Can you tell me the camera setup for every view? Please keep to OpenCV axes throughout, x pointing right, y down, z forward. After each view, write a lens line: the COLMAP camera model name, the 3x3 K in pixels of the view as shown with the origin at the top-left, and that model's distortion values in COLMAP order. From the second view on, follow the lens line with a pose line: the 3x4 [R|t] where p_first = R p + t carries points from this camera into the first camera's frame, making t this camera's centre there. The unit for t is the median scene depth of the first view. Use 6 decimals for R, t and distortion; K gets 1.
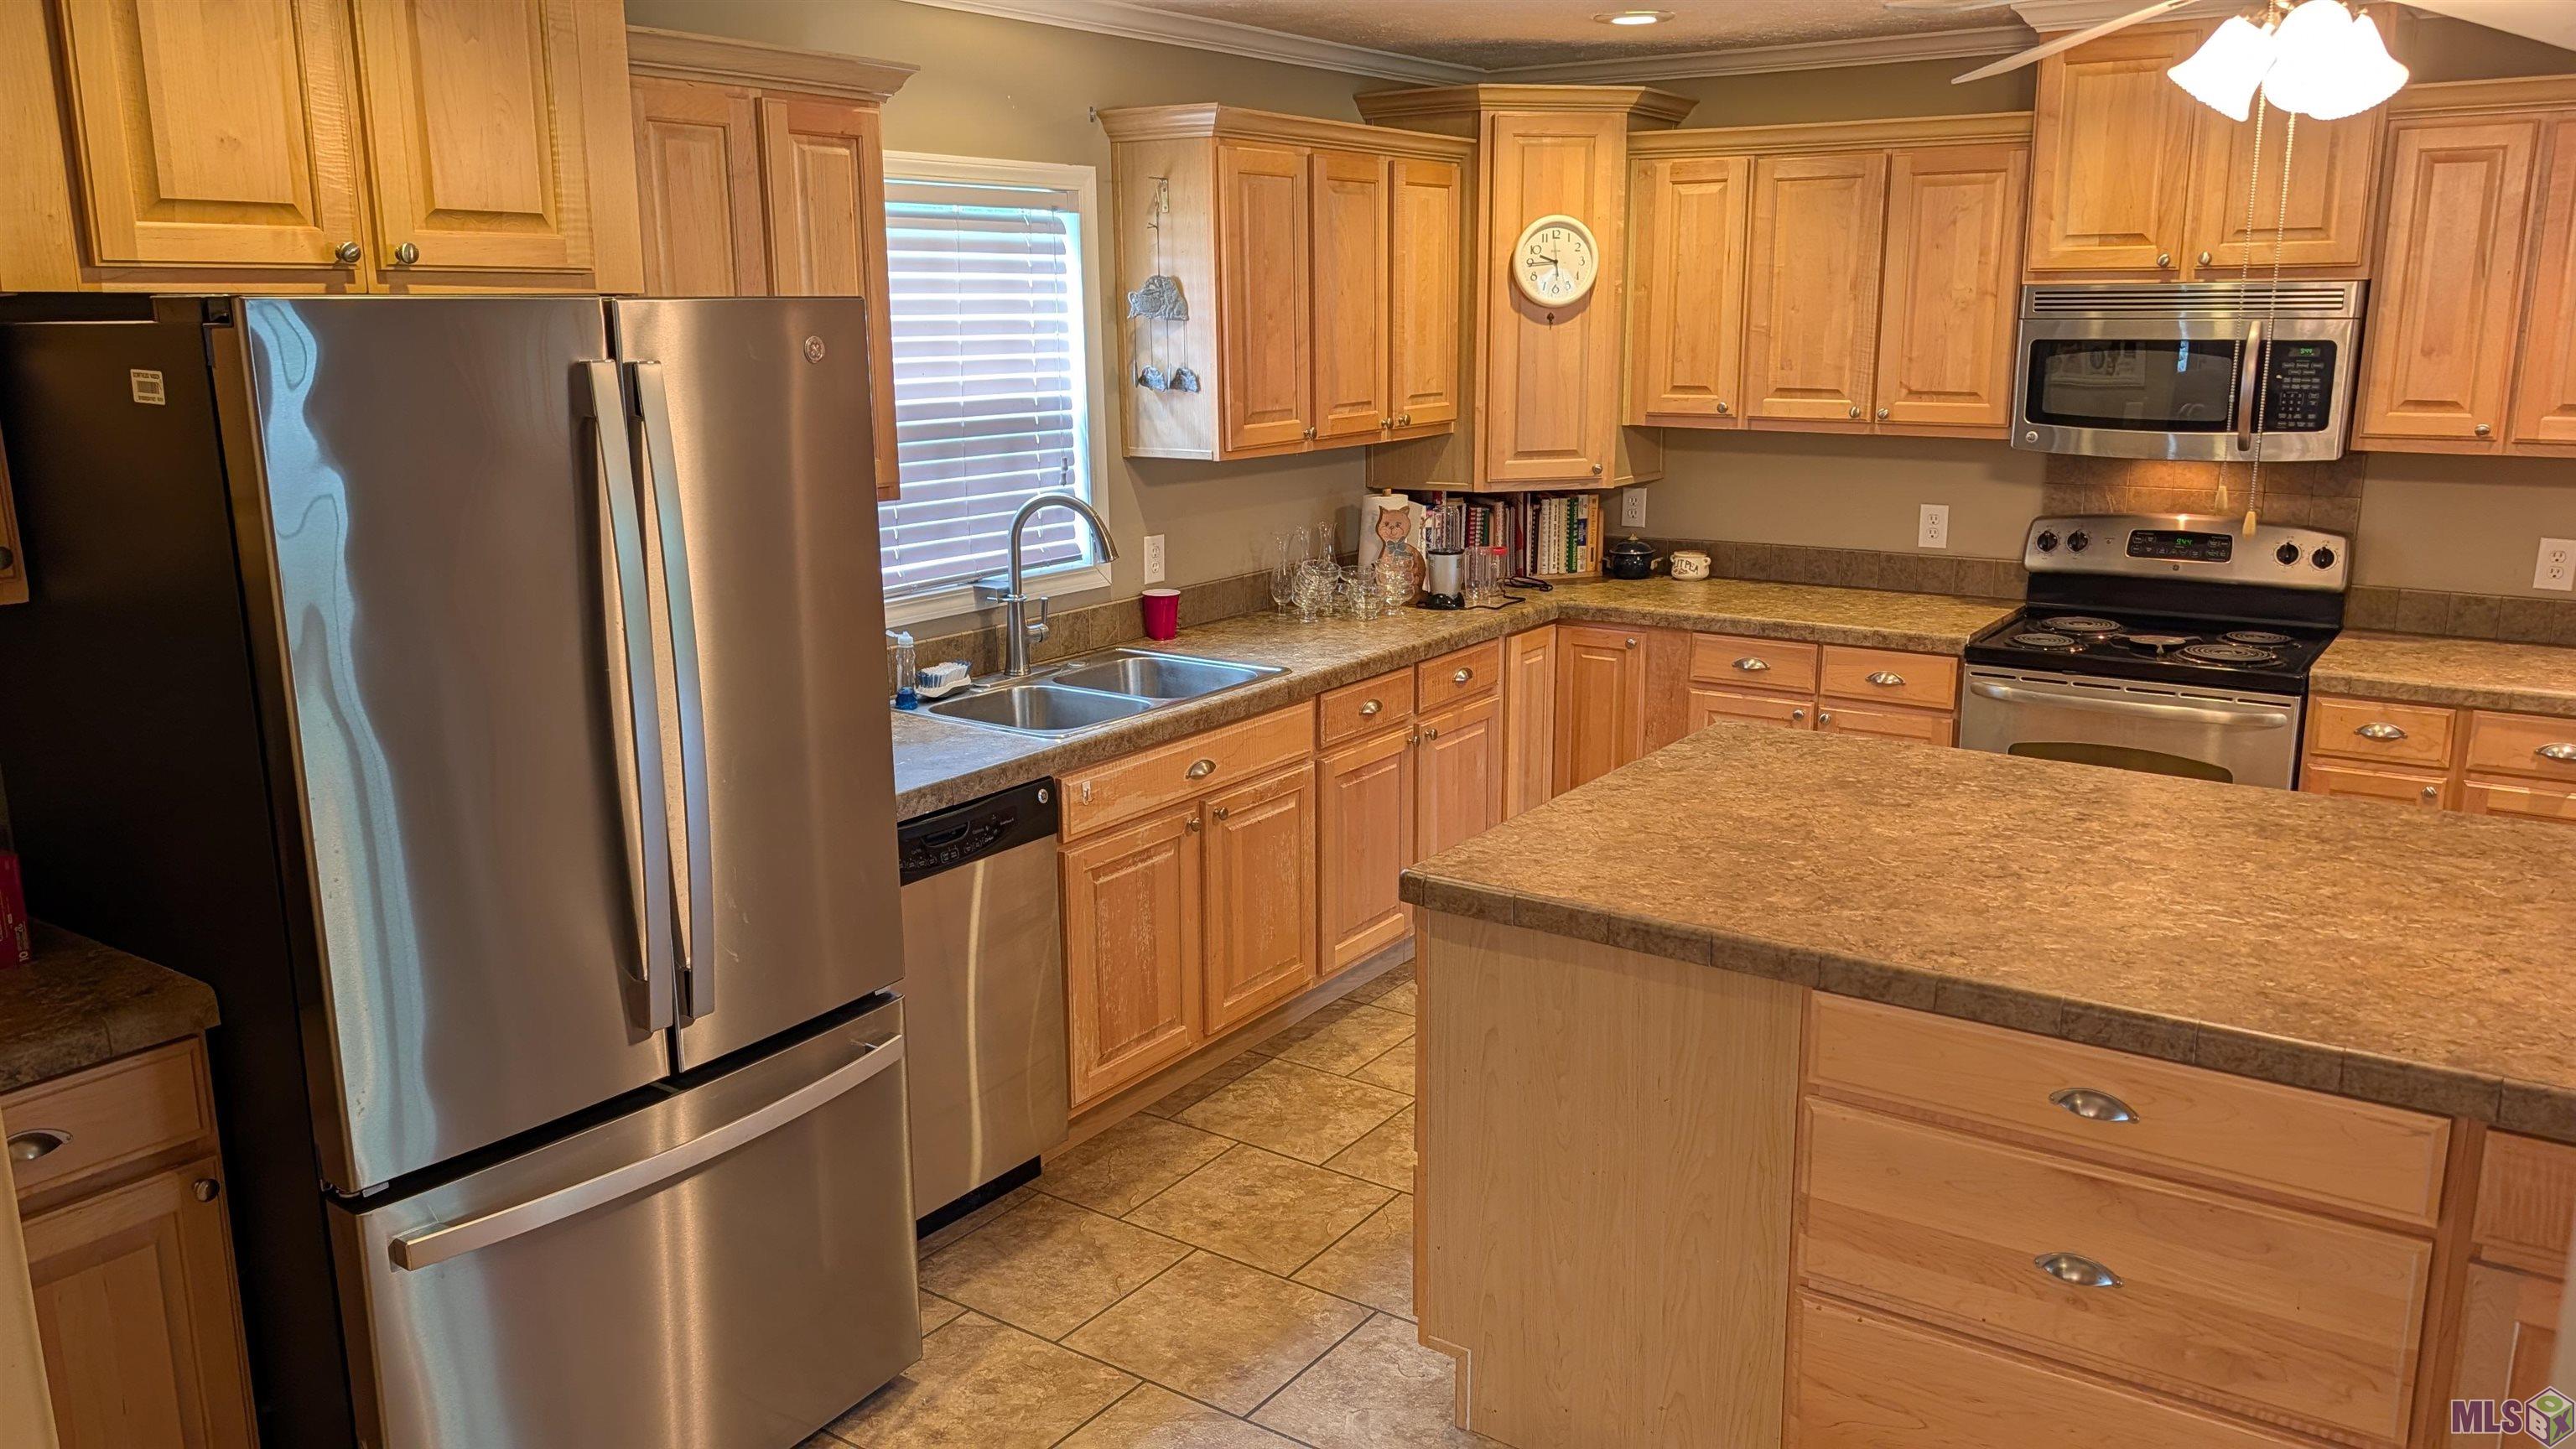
lens RADIAL K [[1875.3, 0, 1306.4], [0, 1875.3, 729.9], [0, 0, 1]] dist [0.039756, -0.039820]
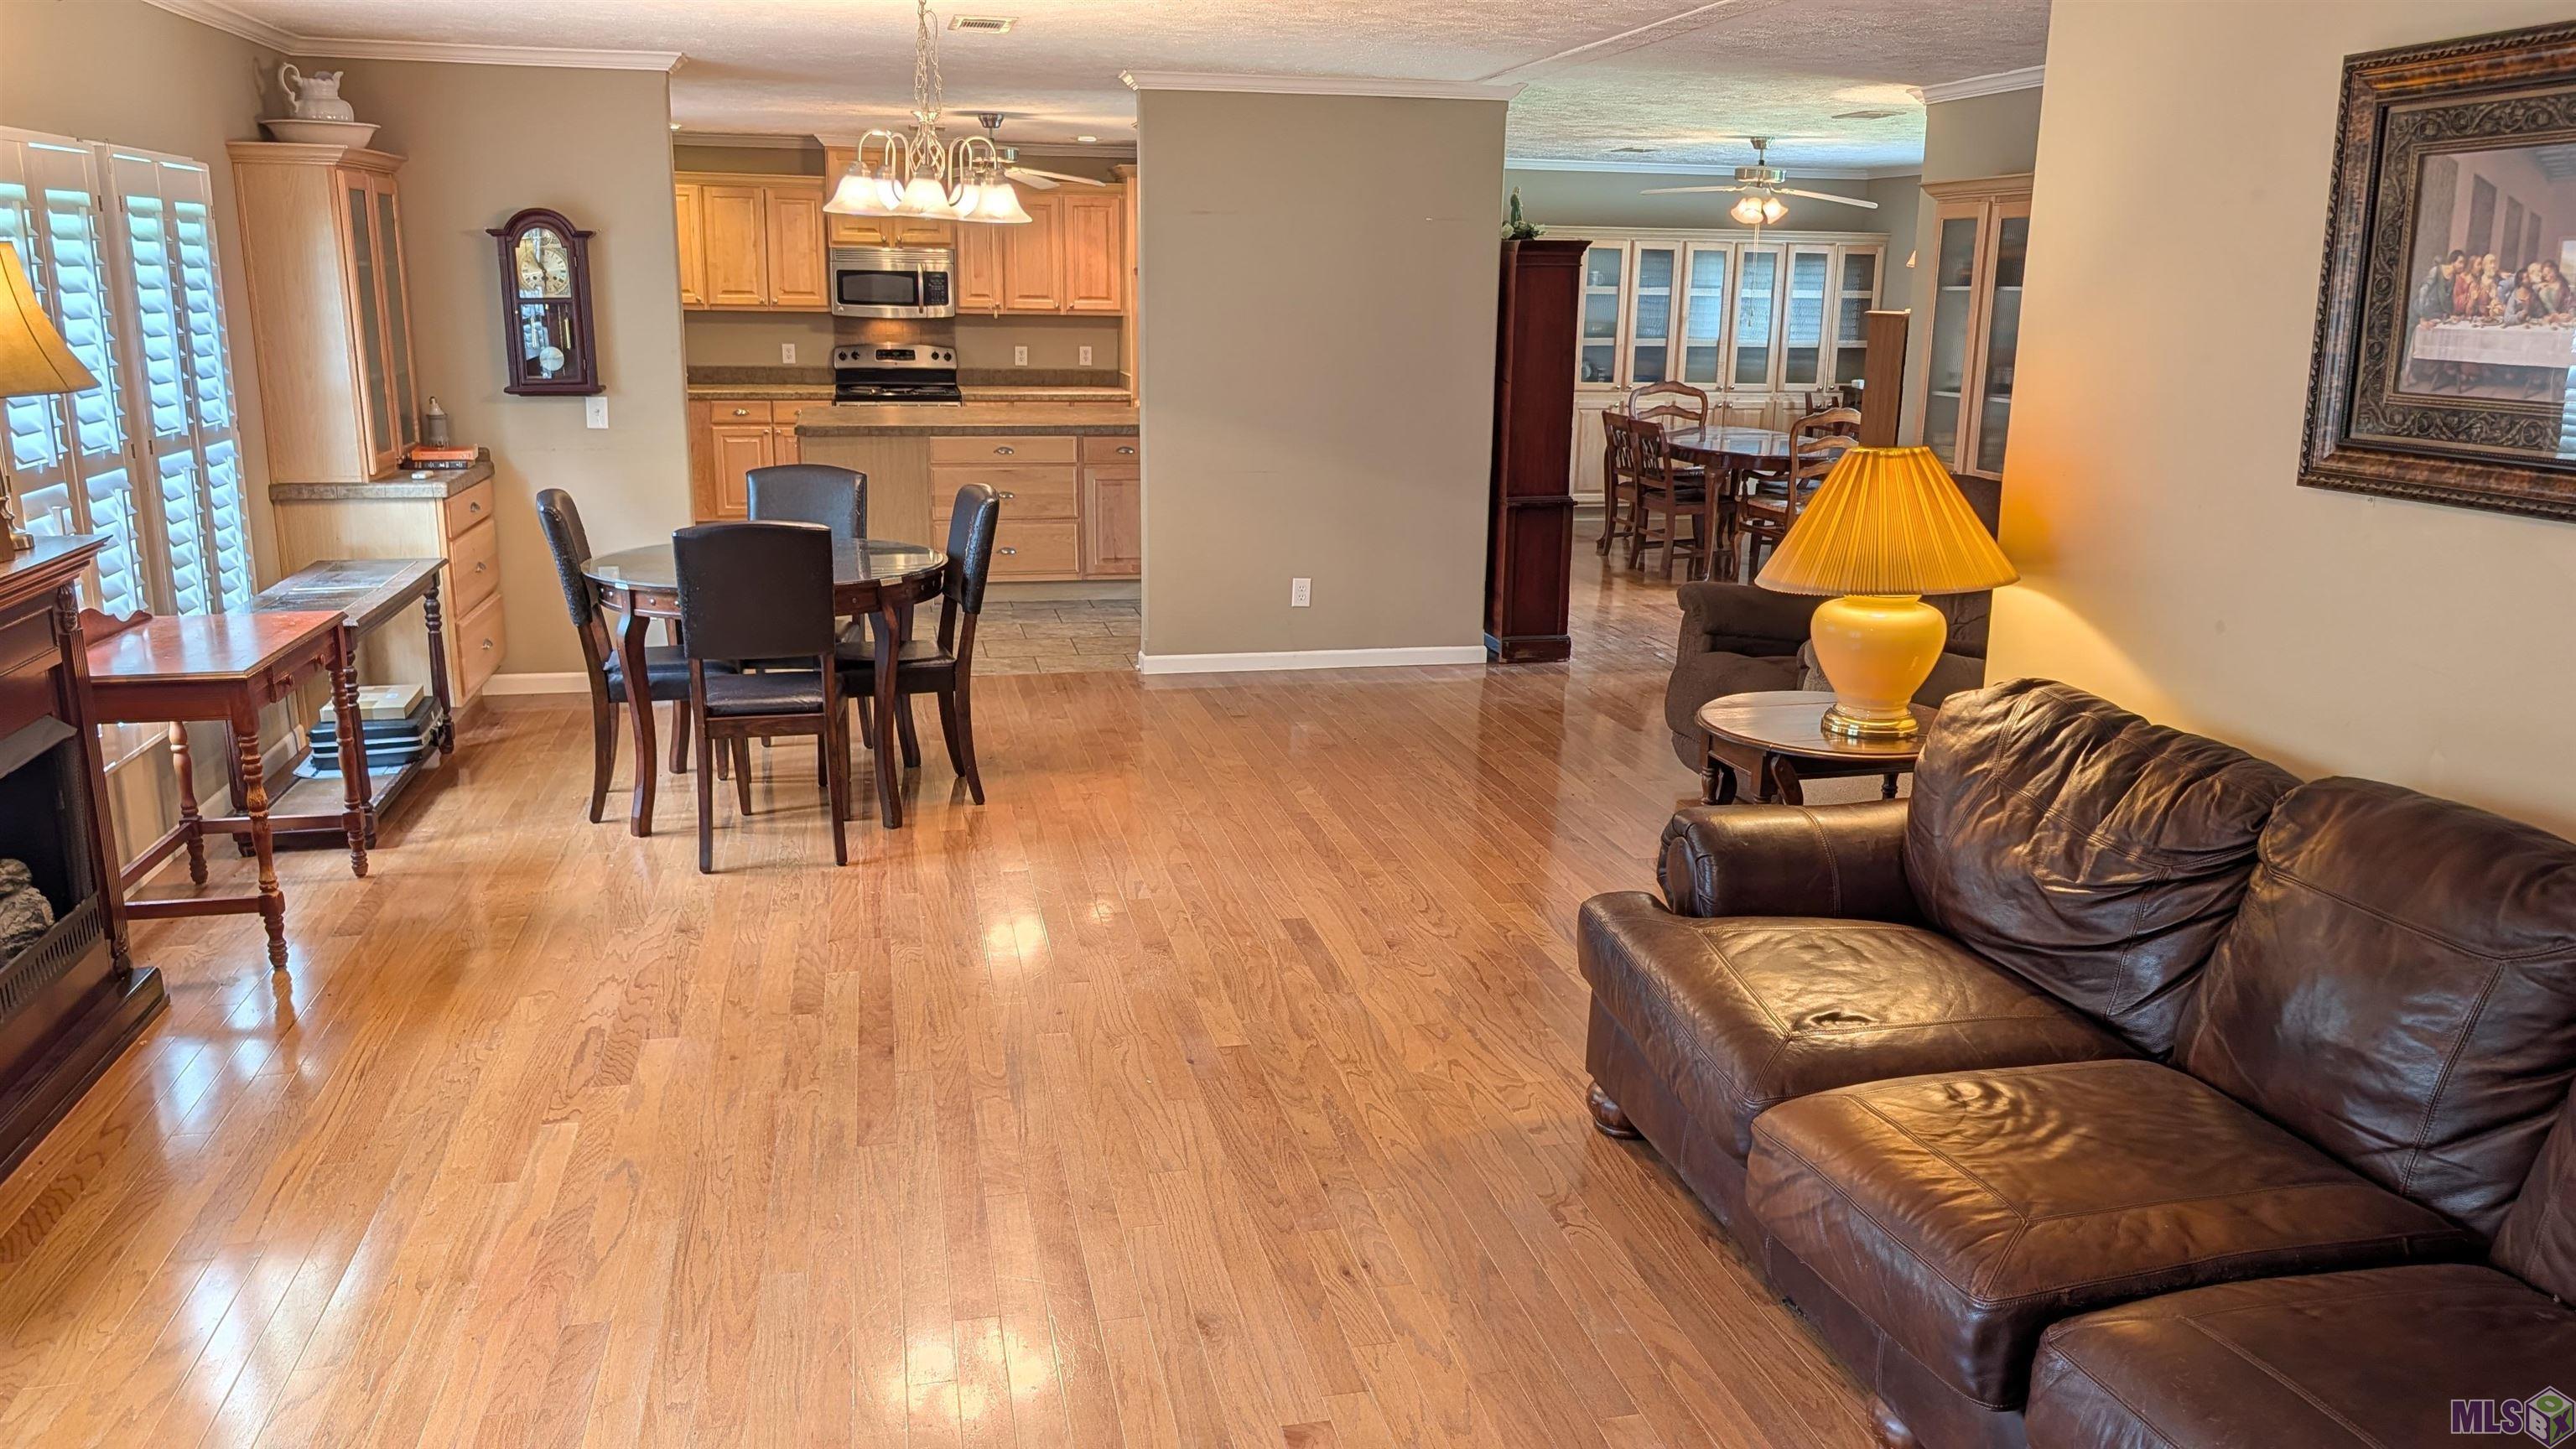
lens RADIAL K [[1875.3, 0, 1280.4], [0, 1875.3, 715.9], [0, 0, 1]] dist [0.039756, -0.039820]
pose [[0.685291, -0.152492, 0.712125, -1.147758], [0.144355, 0.986873, 0.072409, 0.296763], [-0.713819, 0.053178, 0.698309, -1.189897]]
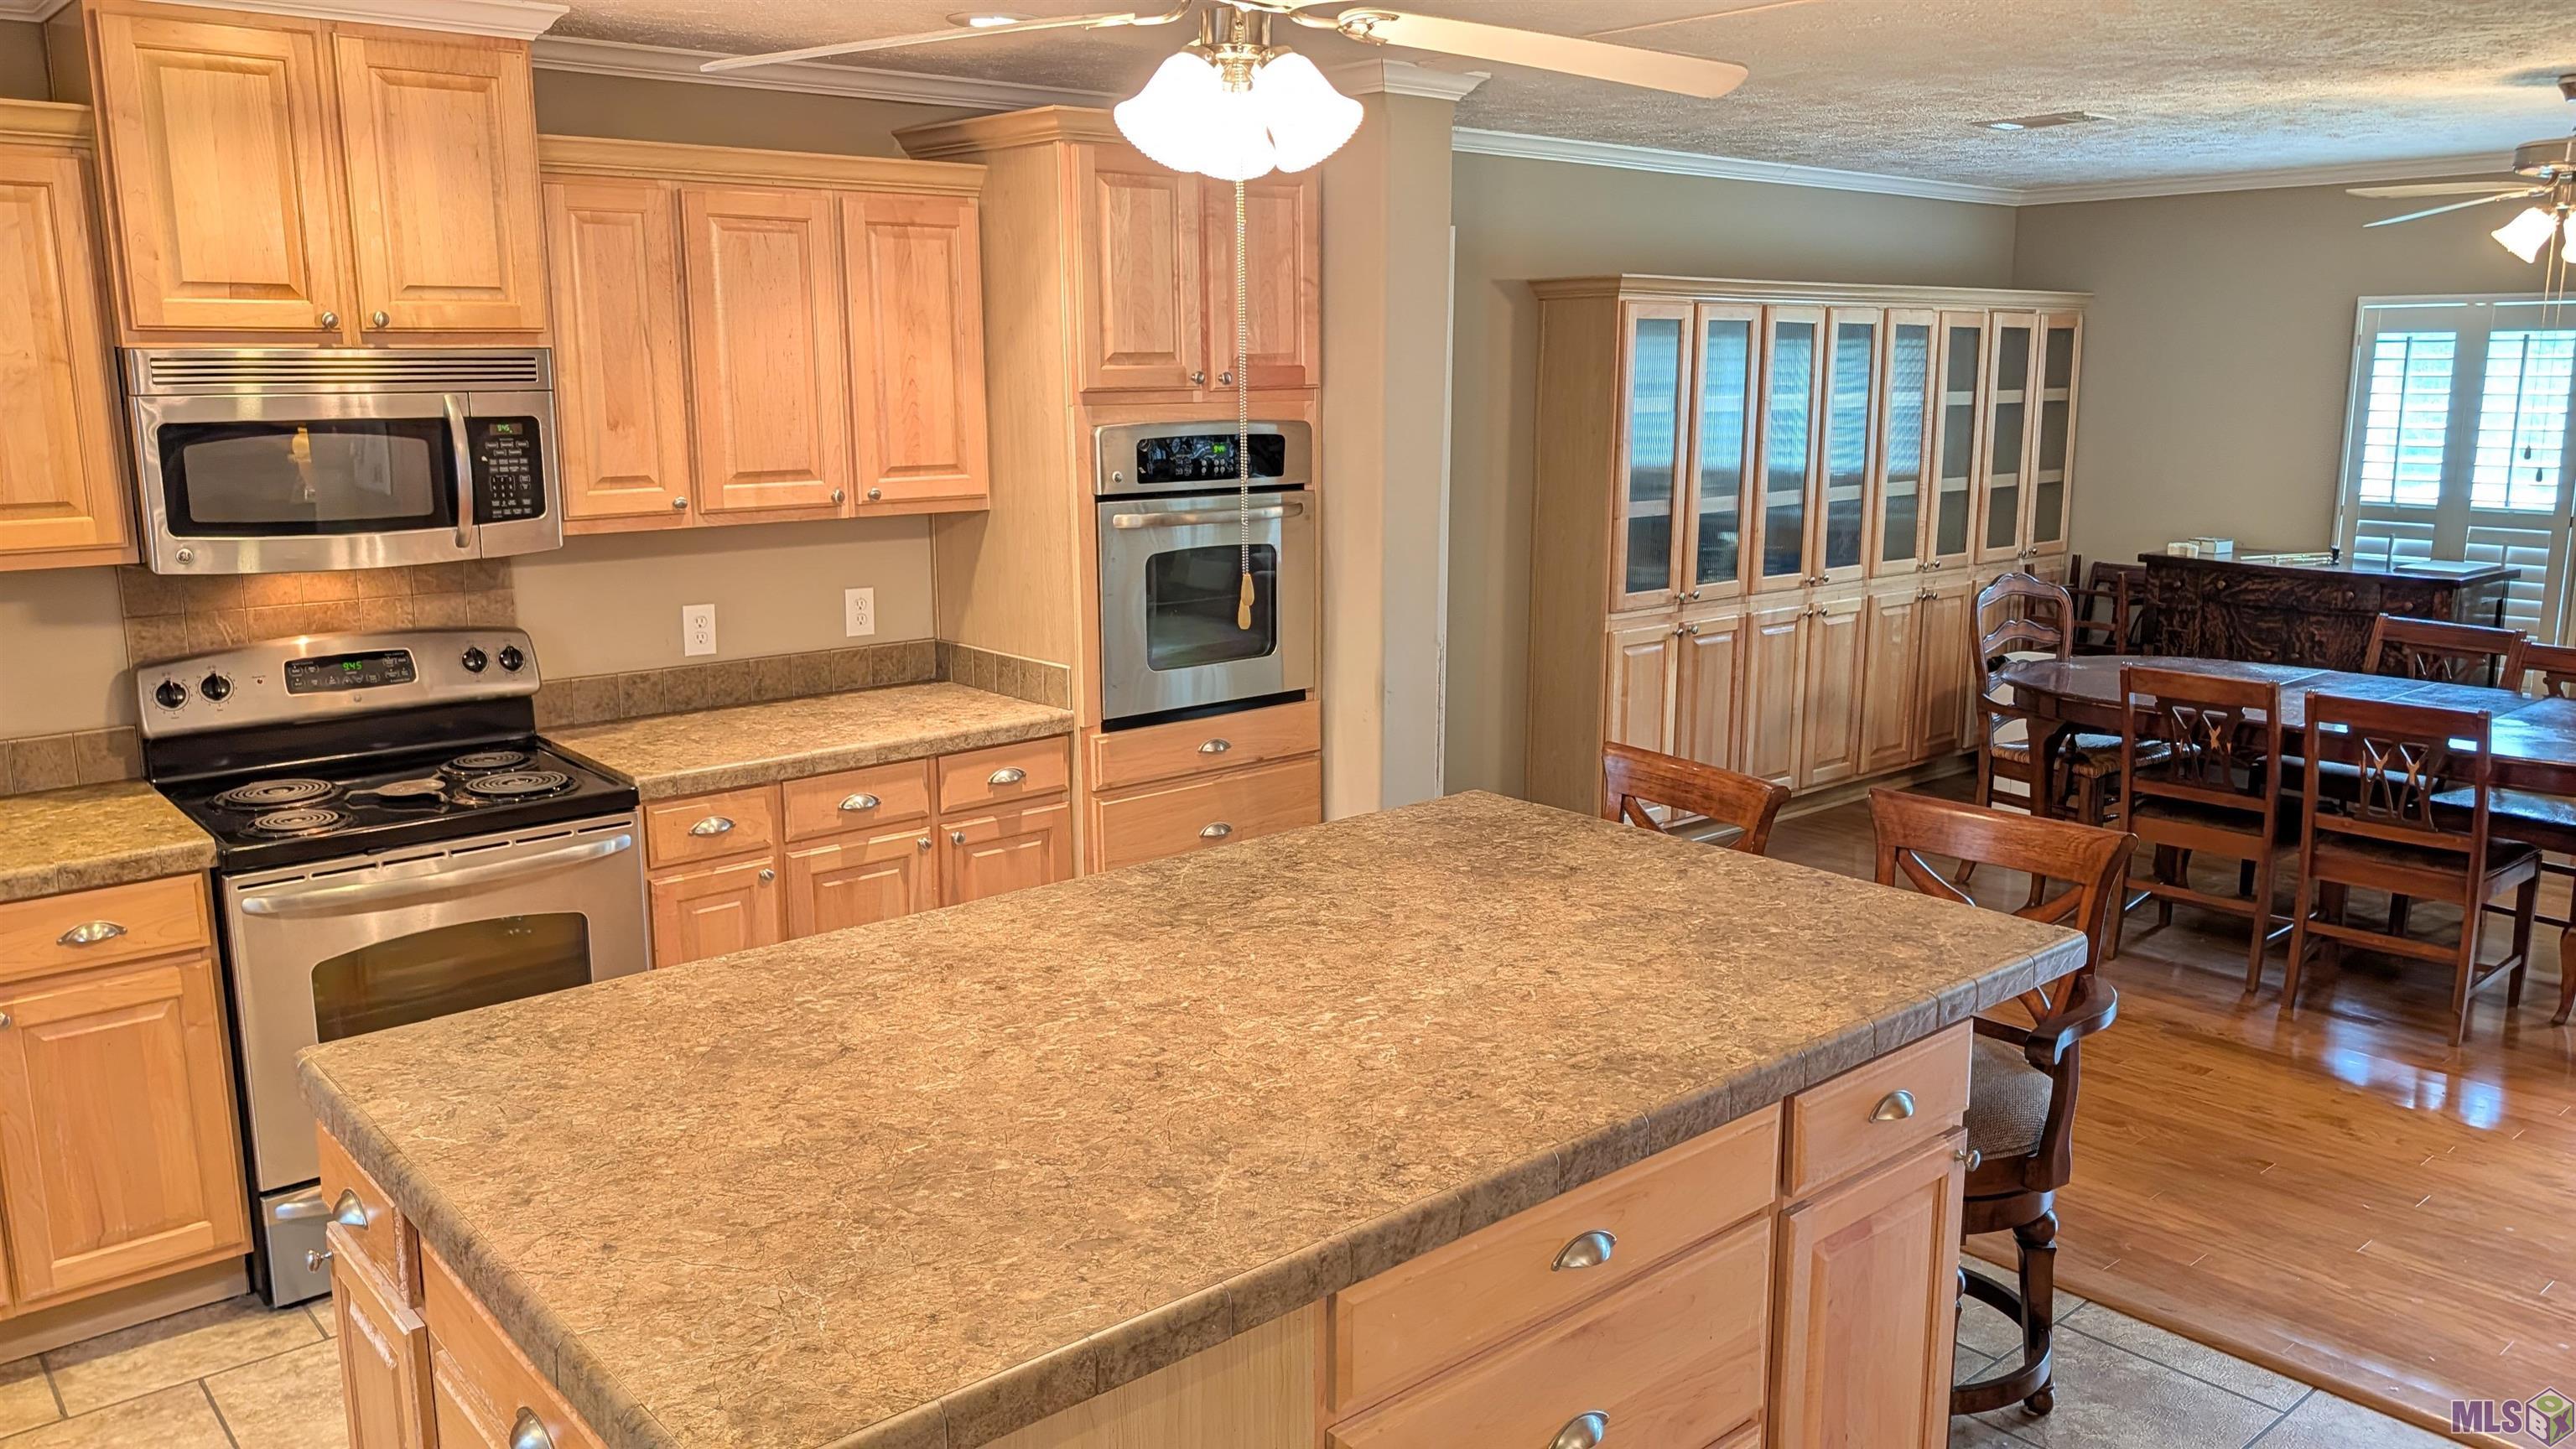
lens RADIAL K [[1875.3, 0, 1289.9], [0, 1875.3, 721.9], [0, 0, 1]] dist [0.039756, -0.039820]
pose [[0.255936, -0.182008, 0.949405, -0.230658], [0.218793, 0.967536, 0.126502, -0.102263], [-0.941608, 0.175347, 0.287450, 0.442364]]
